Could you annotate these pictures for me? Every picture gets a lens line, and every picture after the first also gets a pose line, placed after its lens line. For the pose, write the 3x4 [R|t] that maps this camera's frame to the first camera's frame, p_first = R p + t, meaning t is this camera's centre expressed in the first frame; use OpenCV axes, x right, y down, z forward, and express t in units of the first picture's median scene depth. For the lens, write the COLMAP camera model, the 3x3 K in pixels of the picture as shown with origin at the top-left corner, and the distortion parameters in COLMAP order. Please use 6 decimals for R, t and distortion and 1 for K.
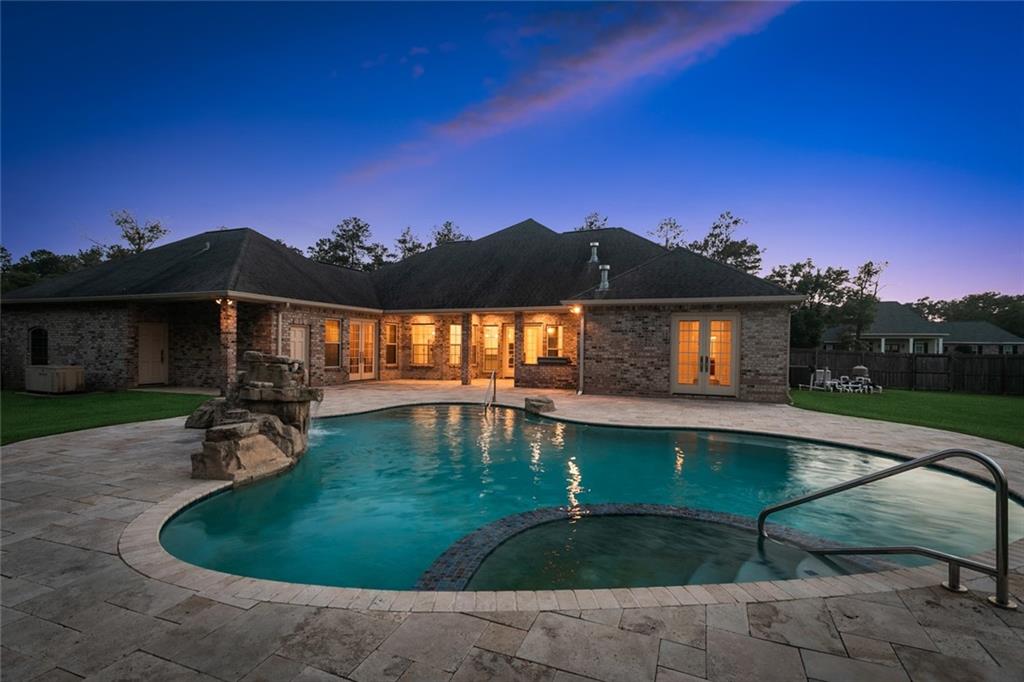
lens RADIAL K [[494.0, 0, 503.6], [0, 494.0, 350.6], [0, 0, 1]] dist [0.000197, 0.001388]
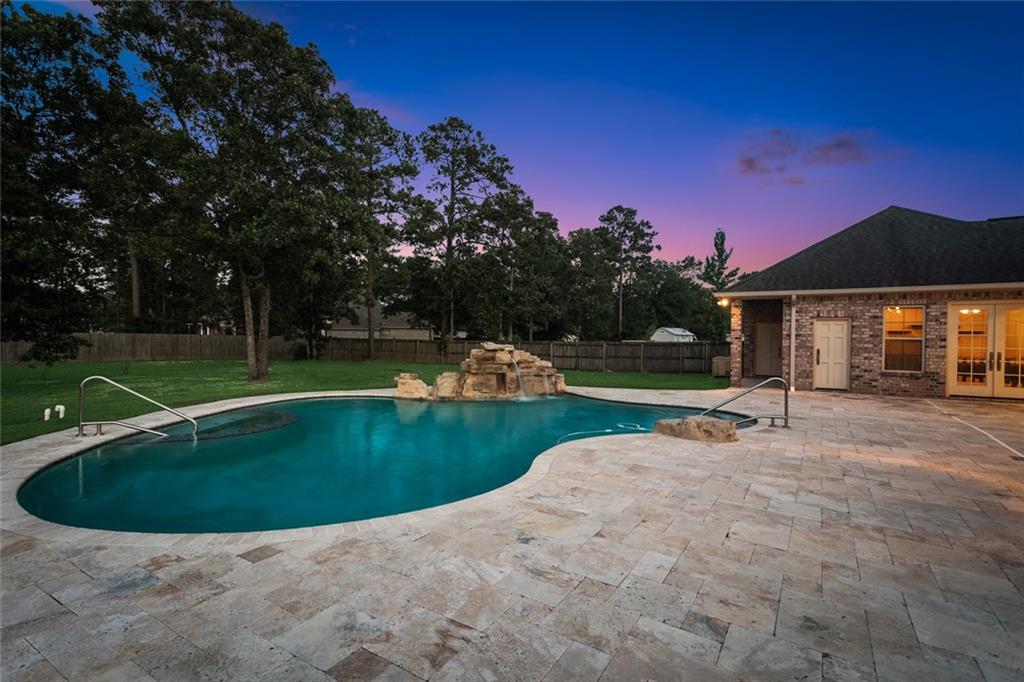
lens RADIAL K [[494.0, 0, 519.4], [0, 494.0, 339.2], [0, 0, 1]] dist [0.000197, 0.001388]
pose [[-0.138093, -0.009004, -0.990378, 0.517971], [-0.018148, 0.999814, -0.006560, 0.000611], [0.990253, 0.017068, -0.138231, 0.590756]]
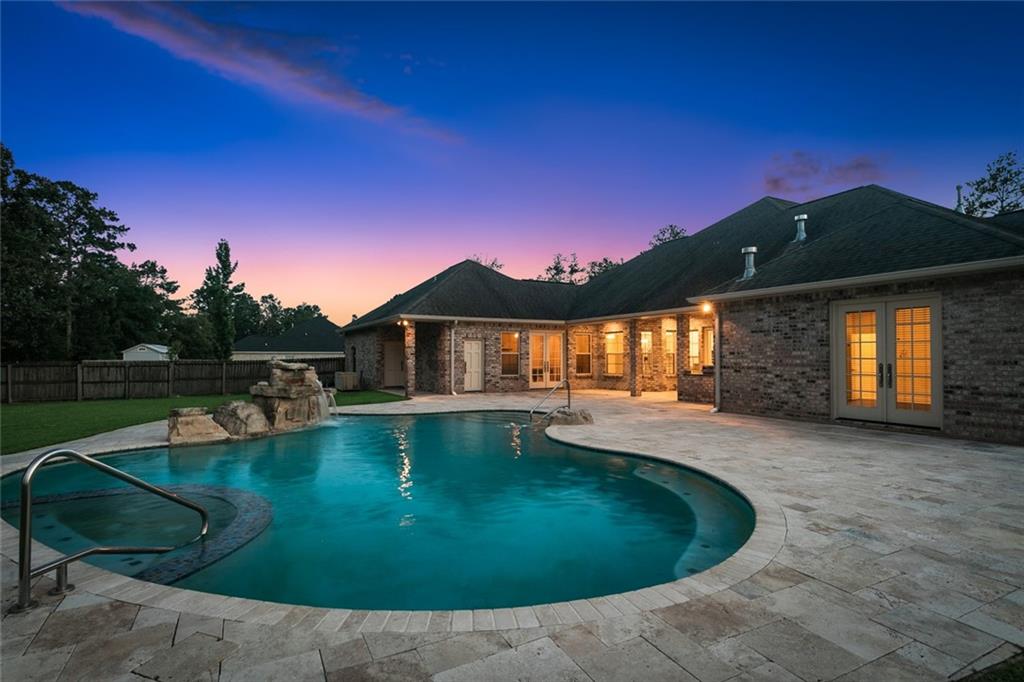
lens RADIAL K [[494.0, 0, 497.0], [0, 494.0, 362.2], [0, 0, 1]] dist [0.000197, 0.001388]
pose [[0.765787, -0.006529, -0.643062, 0.382746], [0.007125, 0.999973, -0.001667, 0.005921], [0.643055, -0.003305, 0.765813, 0.145215]]
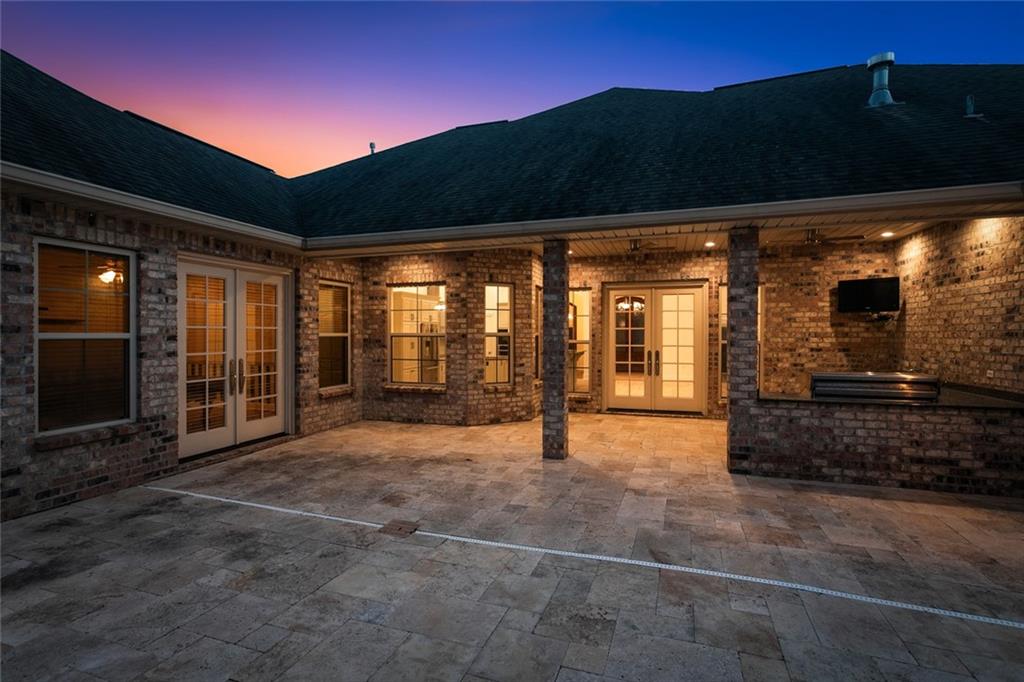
lens RADIAL K [[494.0, 0, 507.6], [0, 494.0, 336.9], [0, 0, 1]] dist [0.000197, 0.001388]
pose [[0.998249, -0.011829, 0.057959, -0.149899], [0.011770, 0.999930, 0.001357, -0.014279], [-0.057971, -0.000672, 0.998318, 0.798847]]
